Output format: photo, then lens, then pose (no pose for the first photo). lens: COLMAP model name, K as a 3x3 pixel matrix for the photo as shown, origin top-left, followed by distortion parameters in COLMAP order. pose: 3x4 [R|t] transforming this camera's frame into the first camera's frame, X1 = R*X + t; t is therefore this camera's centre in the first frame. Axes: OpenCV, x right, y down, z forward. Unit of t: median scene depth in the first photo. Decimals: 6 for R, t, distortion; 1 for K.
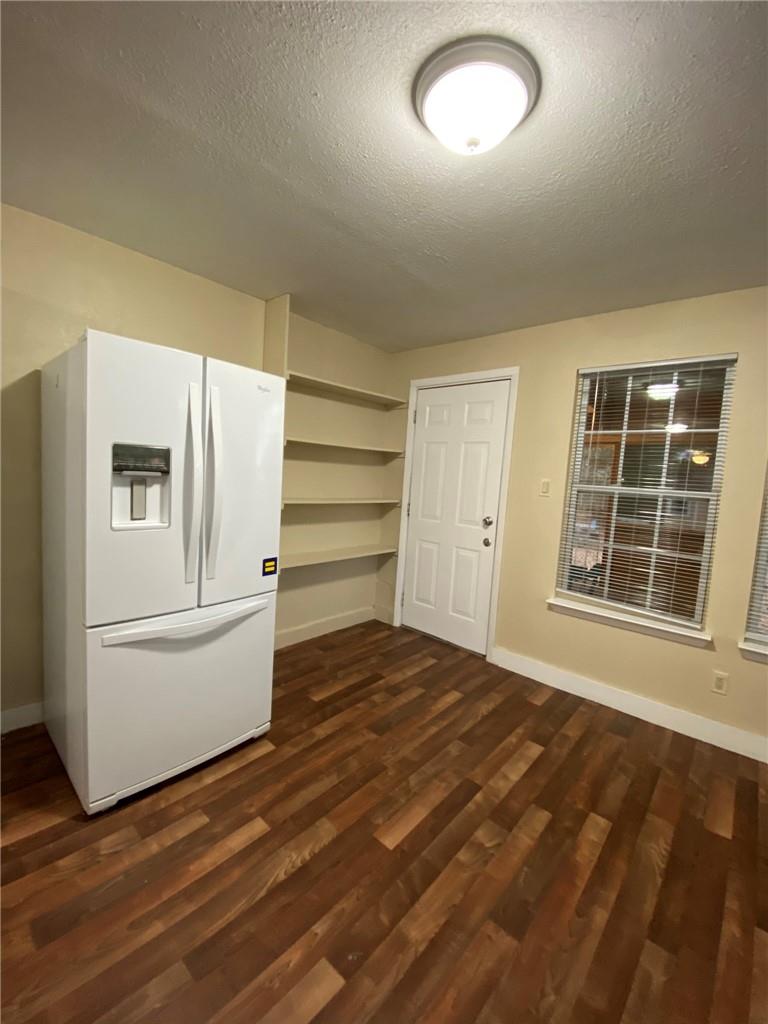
lens RADIAL K [[413.0, 0, 384.0], [0, 413.0, 512.0], [0, 0, 1]] dist [0.001388, -0.016316]
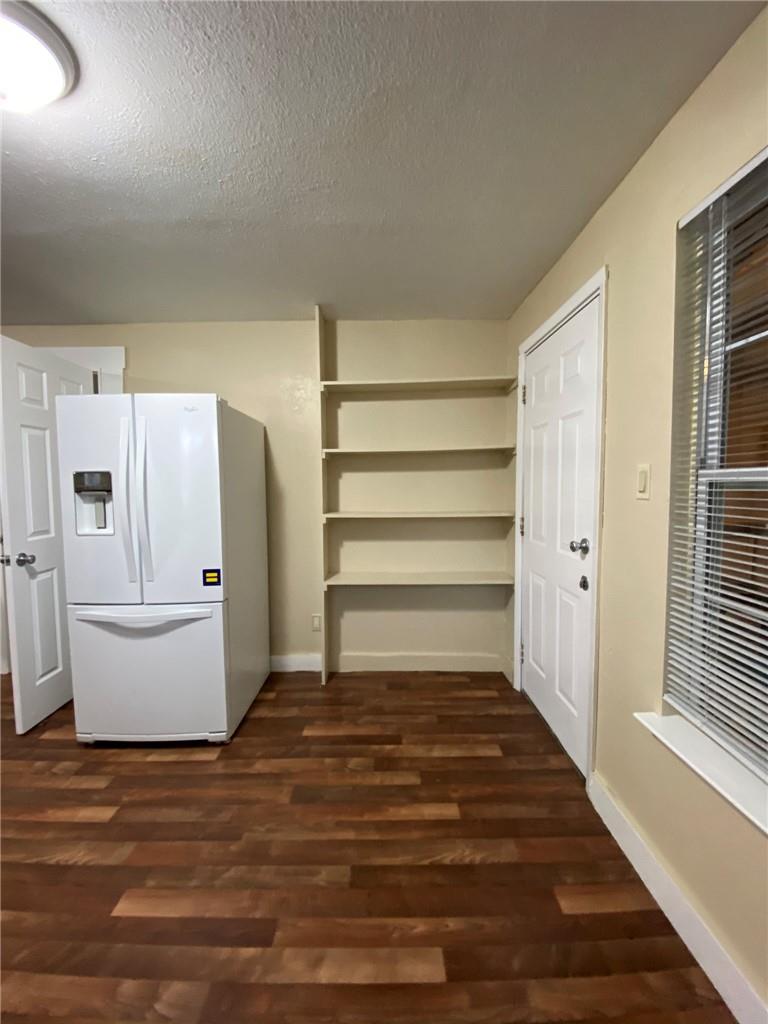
lens RADIAL K [[416.7, 0, 384.0], [0, 416.7, 512.0], [0, 0, 1]] dist [0.006961, -0.015994]
pose [[0.666675, -0.015497, -0.745187, 0.765954], [-0.018509, 0.999131, -0.037337, -0.000262], [0.745118, 0.038684, 0.665809, 0.601048]]
